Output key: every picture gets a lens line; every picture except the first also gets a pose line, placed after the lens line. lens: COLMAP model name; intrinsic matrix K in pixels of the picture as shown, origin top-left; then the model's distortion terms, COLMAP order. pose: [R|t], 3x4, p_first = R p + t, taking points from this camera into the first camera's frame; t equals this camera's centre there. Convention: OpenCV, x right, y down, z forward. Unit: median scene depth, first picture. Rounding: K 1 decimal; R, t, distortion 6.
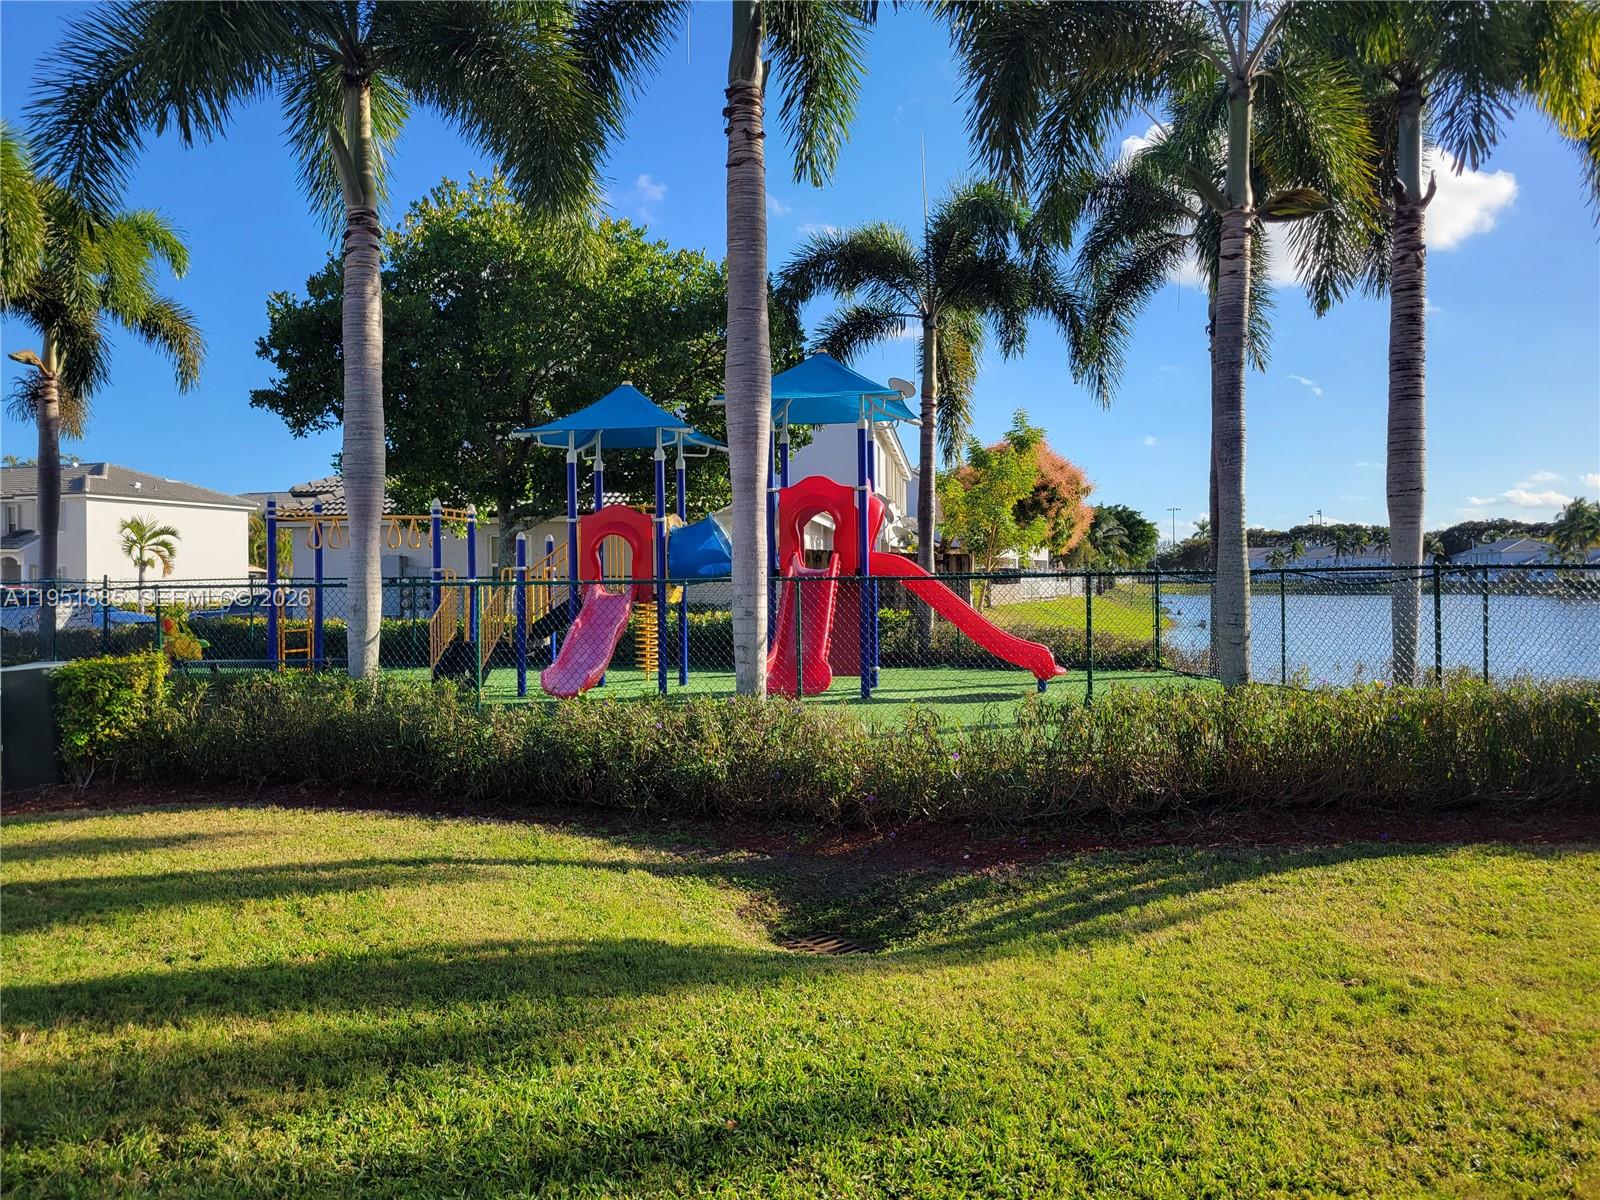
lens RADIAL K [[1149.5, 0, 764.4], [0, 1149.5, 578.6], [0, 0, 1]] dist [0.048815, -0.039833]
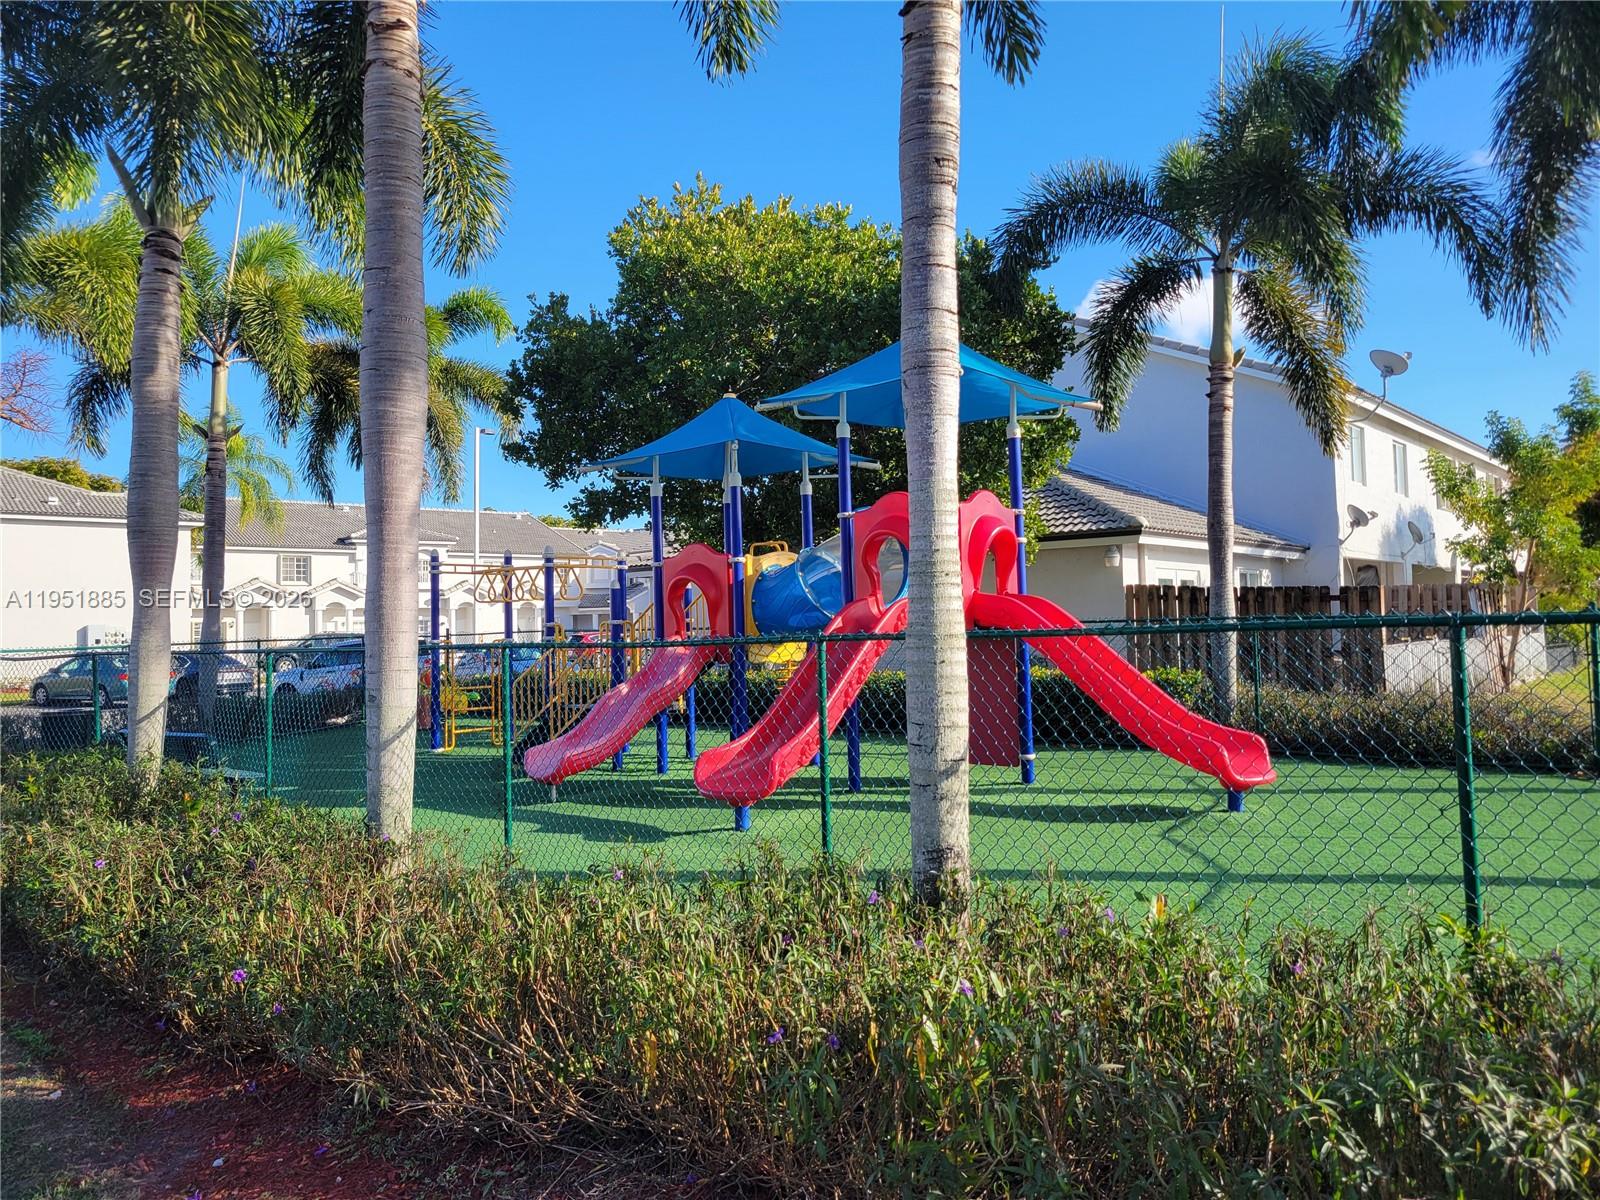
lens RADIAL K [[1149.5, 0, 764.4], [0, 1149.5, 578.6], [0, 0, 1]] dist [0.048815, -0.039833]
pose [[0.864079, -0.029542, -0.502489, 0.474656], [0.014876, 0.999339, -0.033171, -0.016167], [0.503136, 0.021188, 0.863947, 0.452963]]
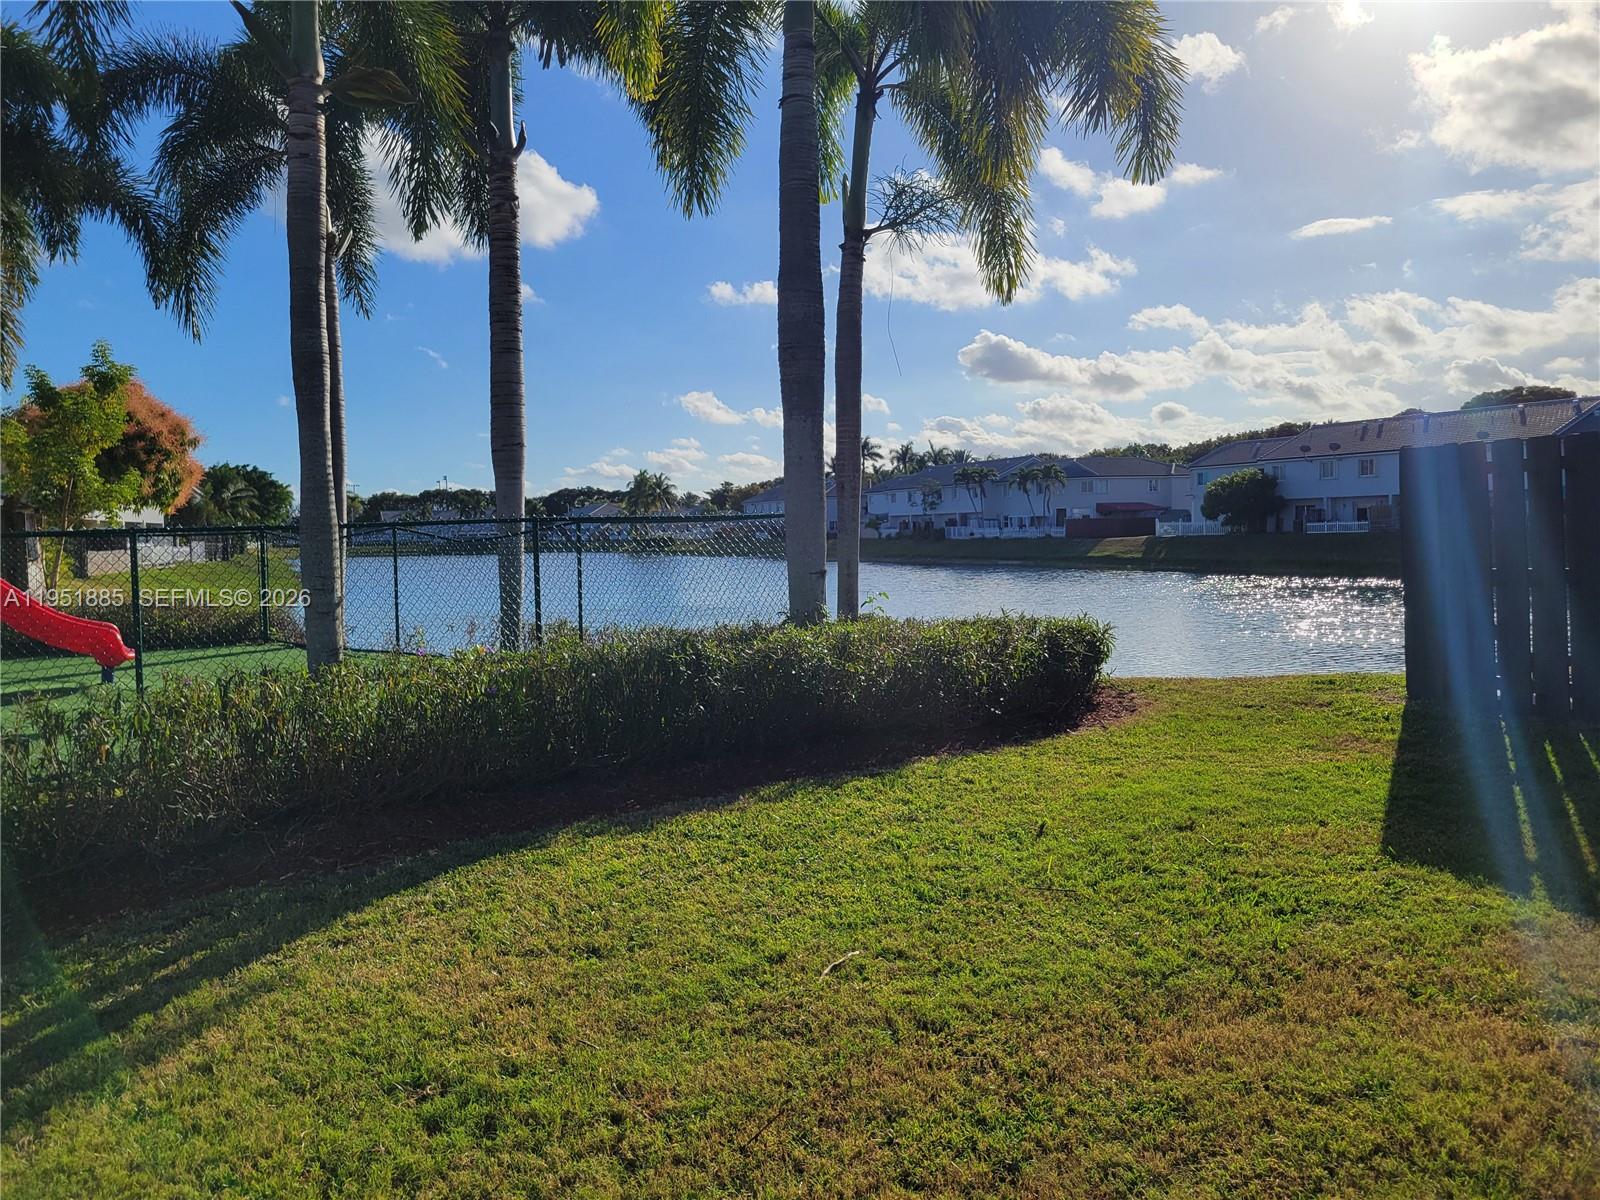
lens RADIAL K [[1149.5, 0, 764.4], [0, 1149.5, 578.6], [0, 0, 1]] dist [0.048815, -0.039833]
pose [[0.755440, -0.034705, 0.654298, 0.086554], [0.013883, 0.999220, 0.036971, 0.004580], [-0.655071, -0.018846, 0.755333, 0.140343]]
